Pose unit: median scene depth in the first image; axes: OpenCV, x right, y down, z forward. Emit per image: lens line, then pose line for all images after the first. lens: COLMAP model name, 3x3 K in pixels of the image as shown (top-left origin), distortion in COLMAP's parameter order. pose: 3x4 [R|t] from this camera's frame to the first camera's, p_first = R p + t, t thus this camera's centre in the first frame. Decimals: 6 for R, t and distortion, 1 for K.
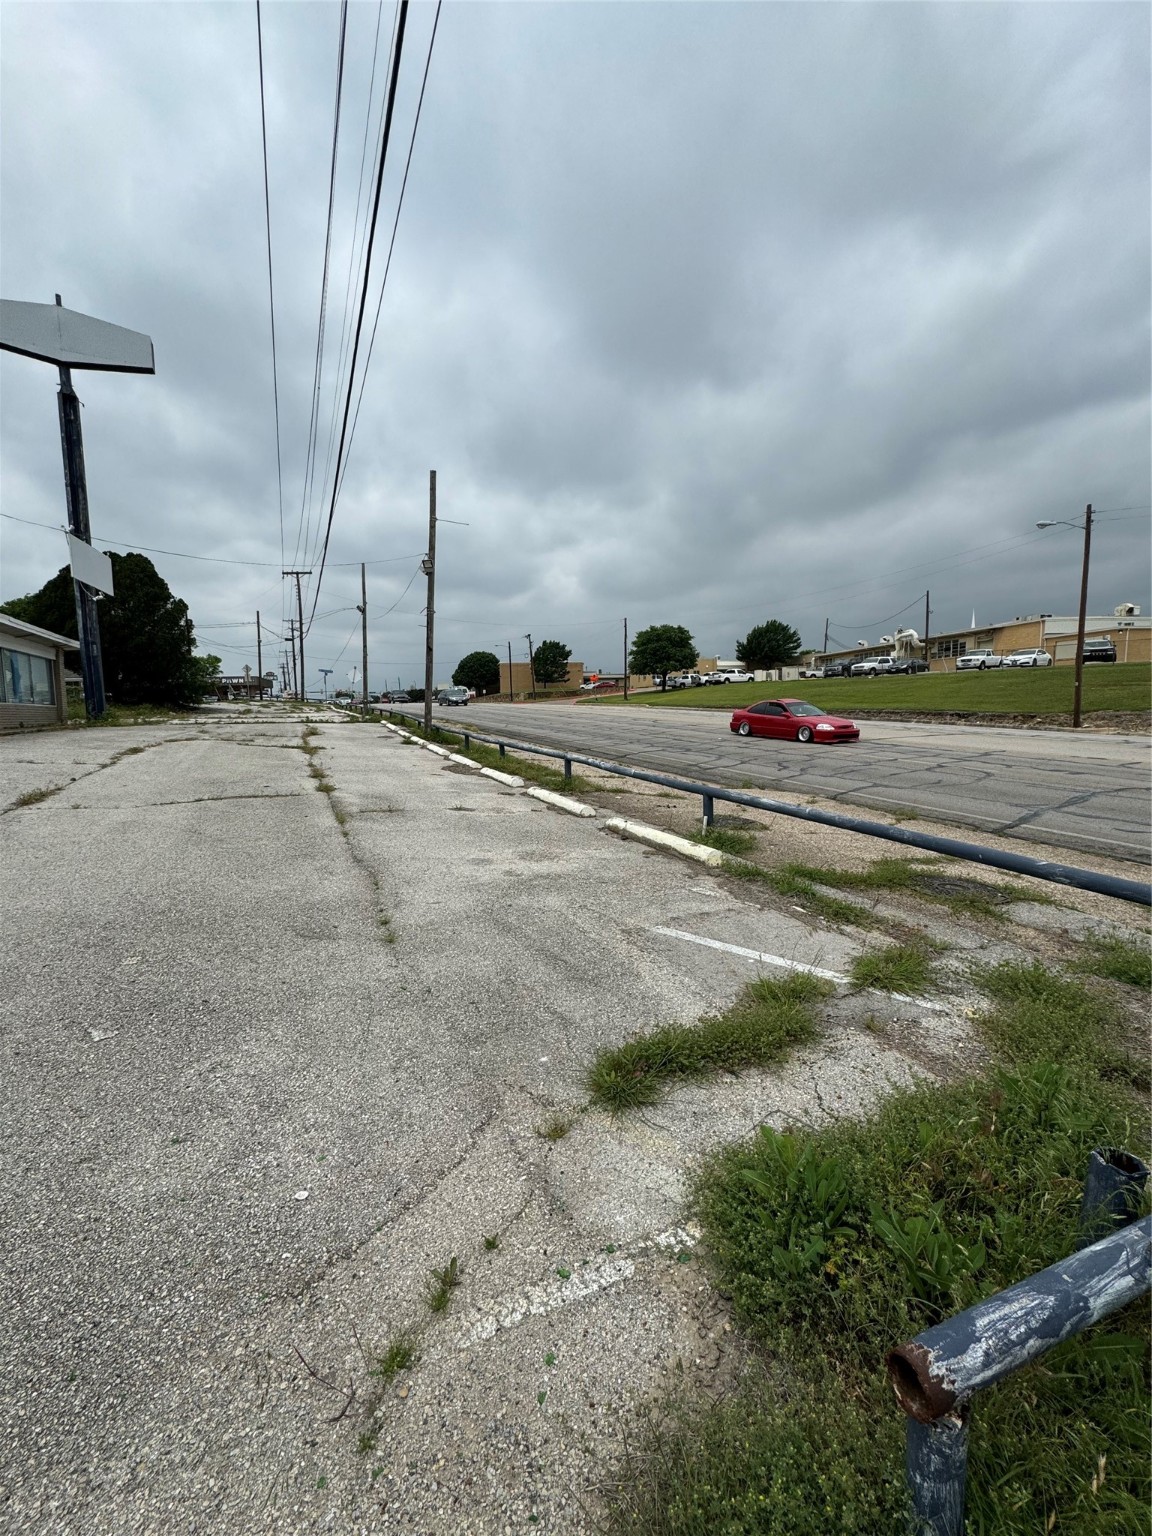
lens RADIAL K [[604.3, 0, 576.7], [0, 604.3, 759.4], [0, 0, 1]] dist [-0.000642, 0.000073]
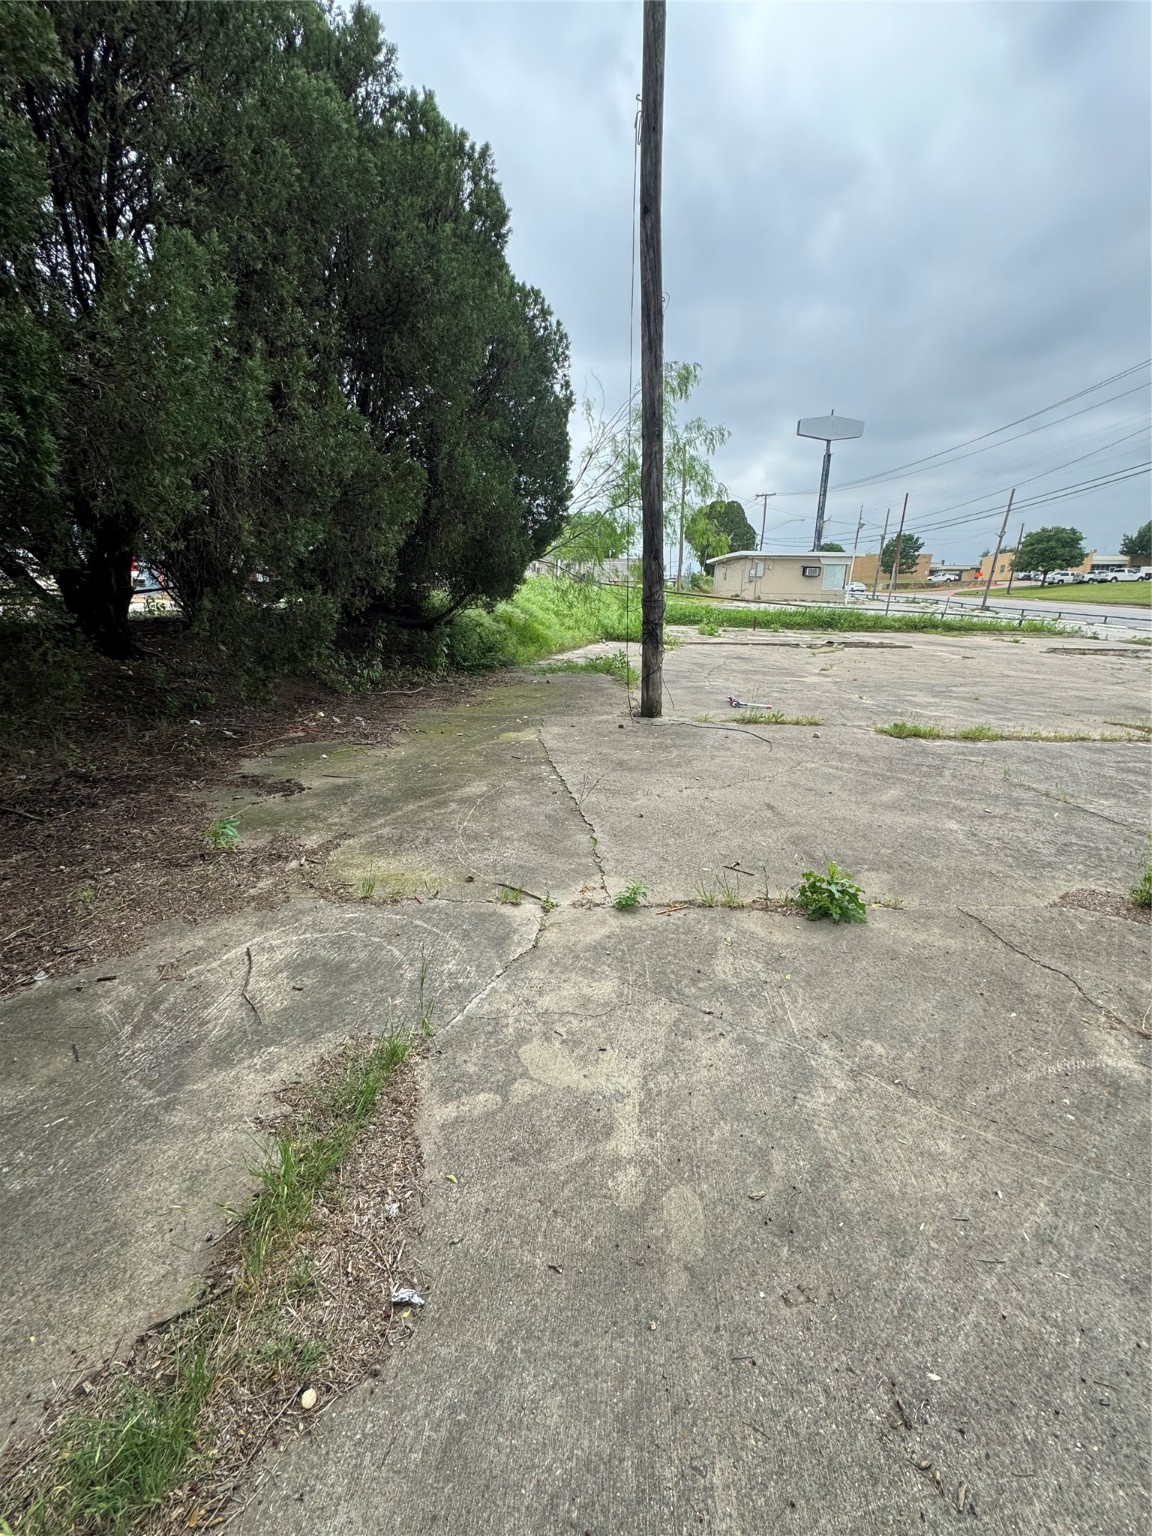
lens RADIAL K [[604.3, 0, 576.7], [0, 604.3, 759.4], [0, 0, 1]] dist [-0.000642, 0.000073]
pose [[0.913434, 0.140212, -0.382072, -0.178995], [-0.067440, 0.977949, 0.197655, 0.039705], [0.401361, -0.154778, 0.902748, -0.440599]]
